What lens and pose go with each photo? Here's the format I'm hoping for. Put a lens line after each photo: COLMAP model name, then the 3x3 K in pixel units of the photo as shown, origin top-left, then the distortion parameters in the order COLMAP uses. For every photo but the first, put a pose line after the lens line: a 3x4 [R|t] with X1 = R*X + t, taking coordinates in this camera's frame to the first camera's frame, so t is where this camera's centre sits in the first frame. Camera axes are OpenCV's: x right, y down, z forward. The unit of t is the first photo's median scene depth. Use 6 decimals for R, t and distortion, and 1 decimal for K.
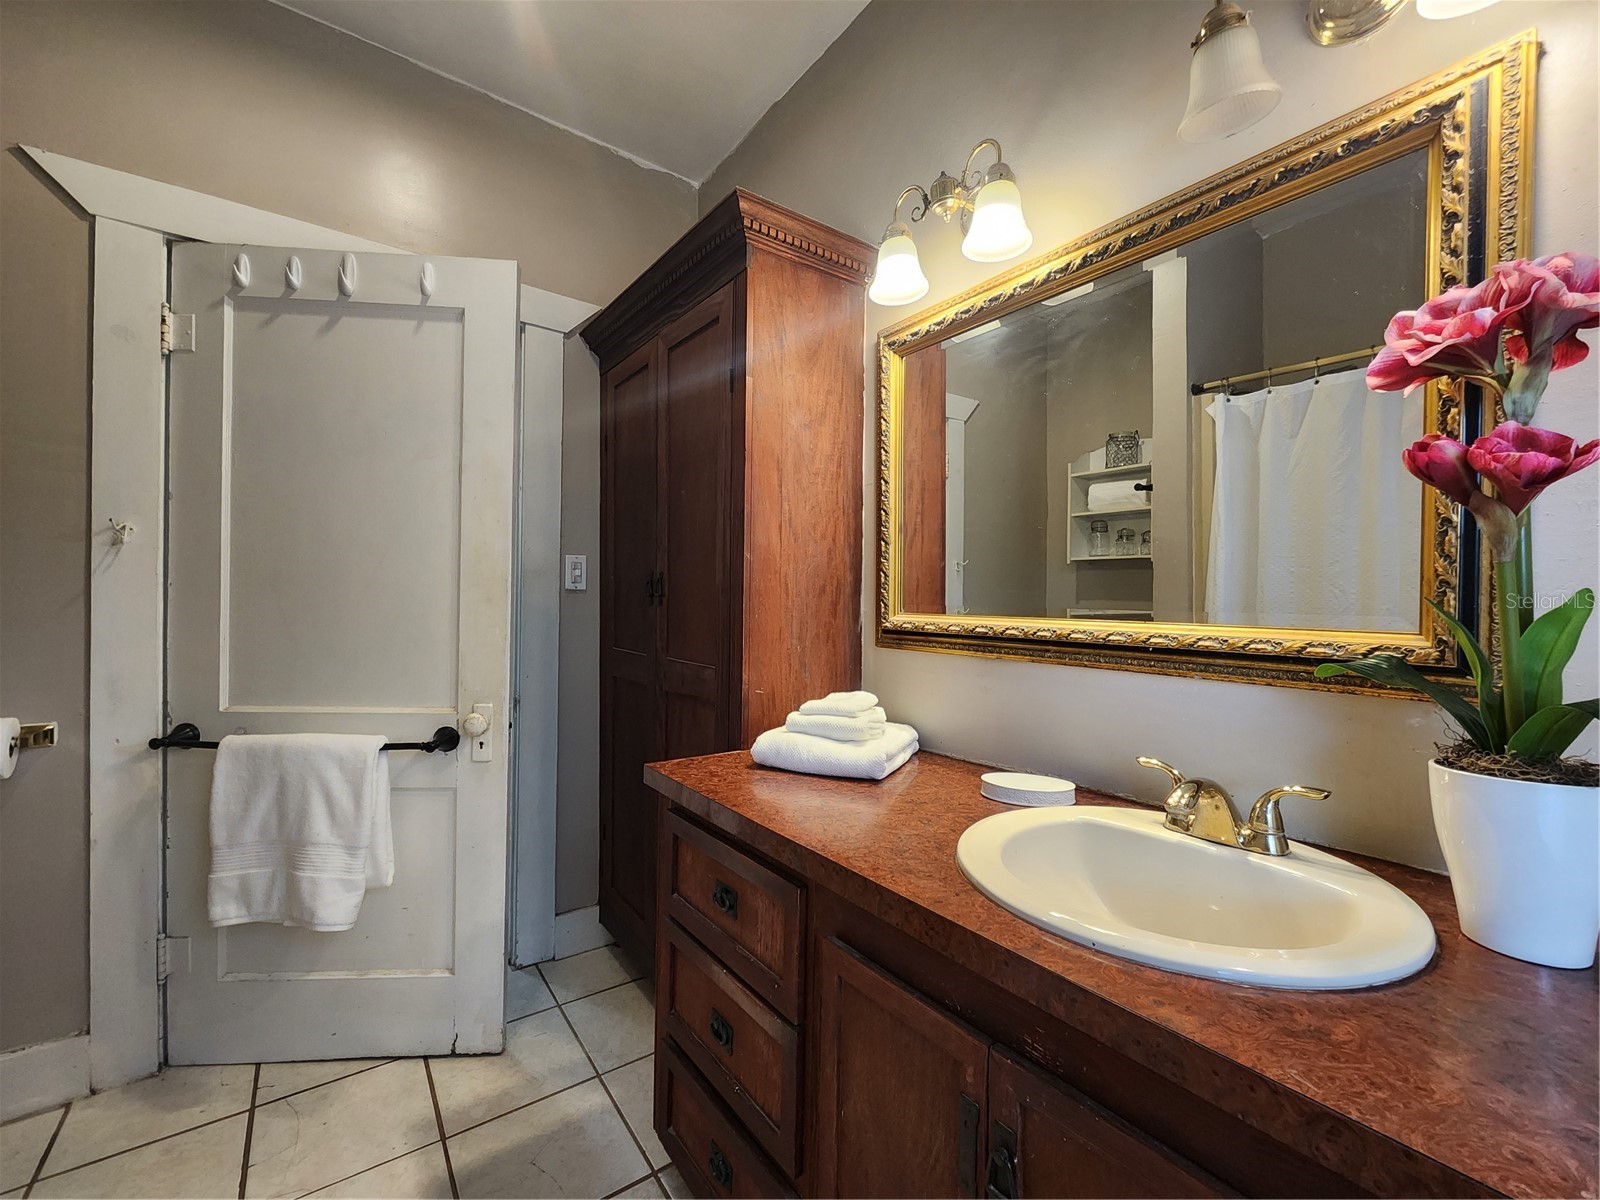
lens RADIAL K [[651.5, 0, 795.1], [0, 651.5, 599.5], [0, 0, 1]] dist [-0.000686, -0.000533]
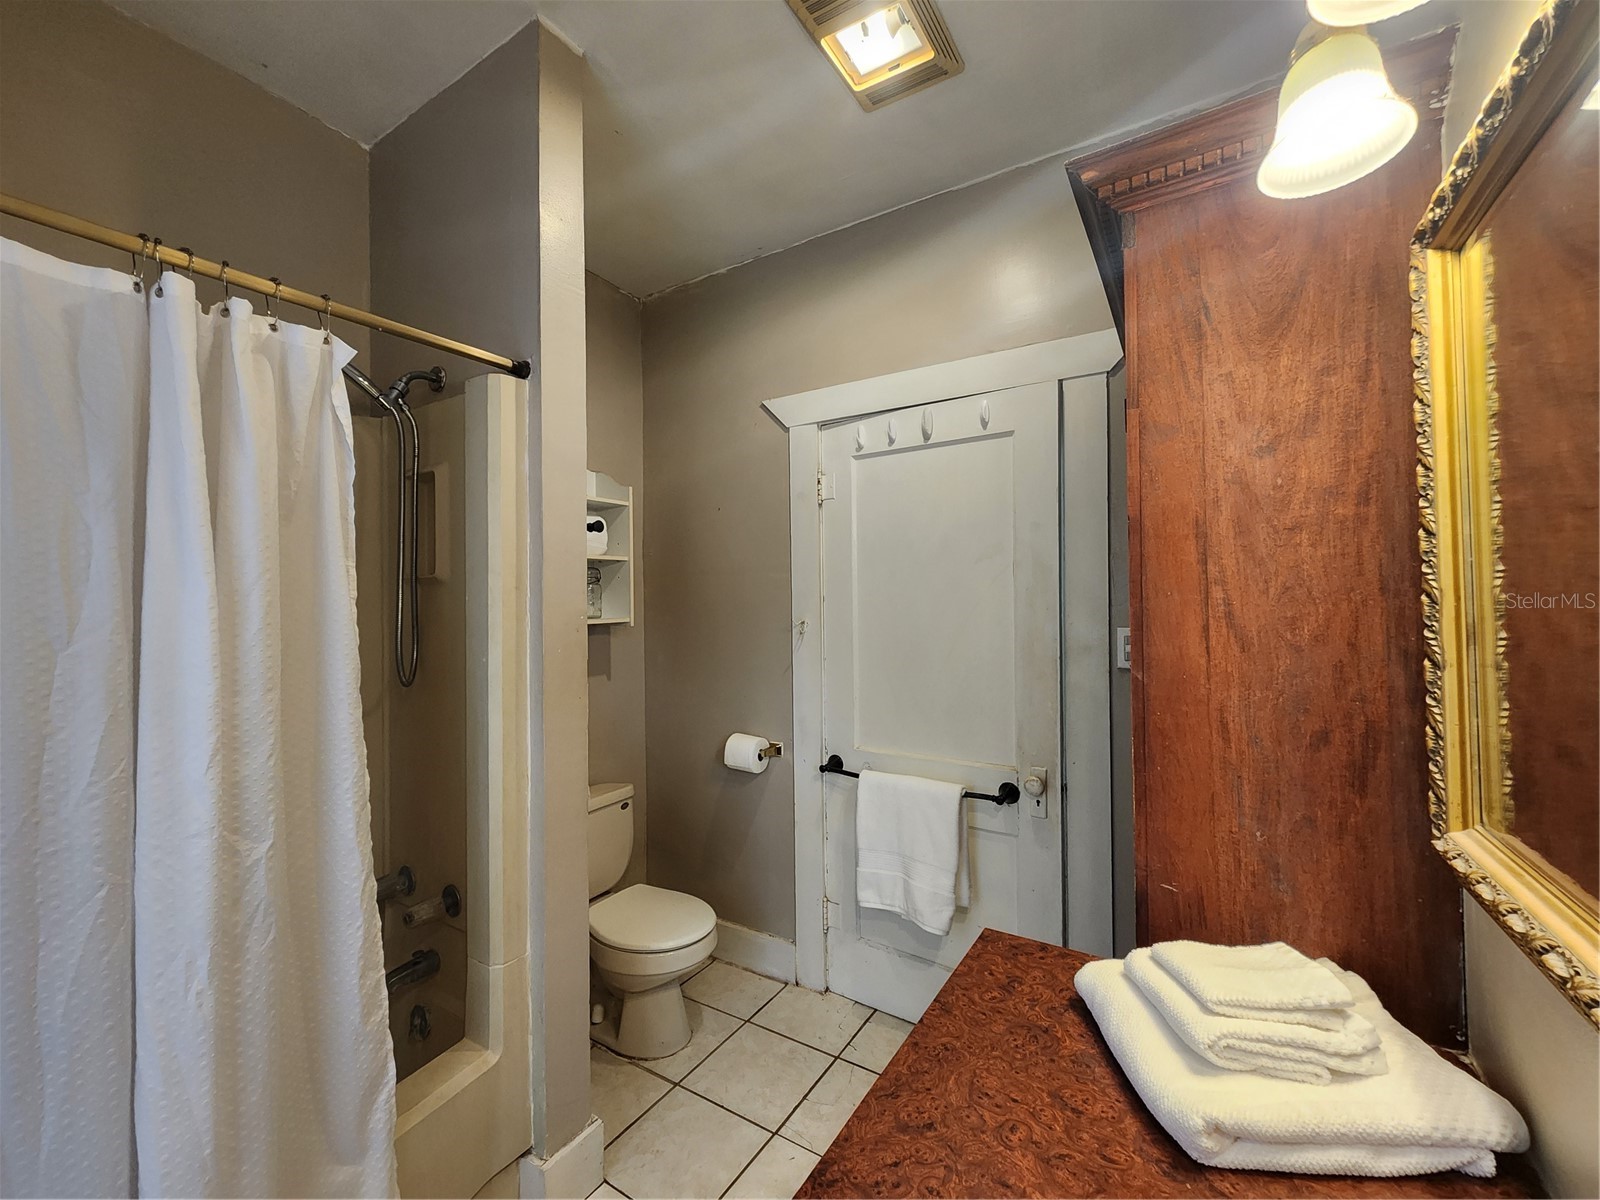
lens RADIAL K [[651.5, 0, 801.9], [0, 651.5, 602.7], [0, 0, 1]] dist [-0.000686, -0.000533]
pose [[0.383405, -0.024347, -0.923259, 0.393634], [0.017154, 0.999668, -0.019238, -0.129004], [0.923421, -0.008462, 0.383695, 0.408605]]
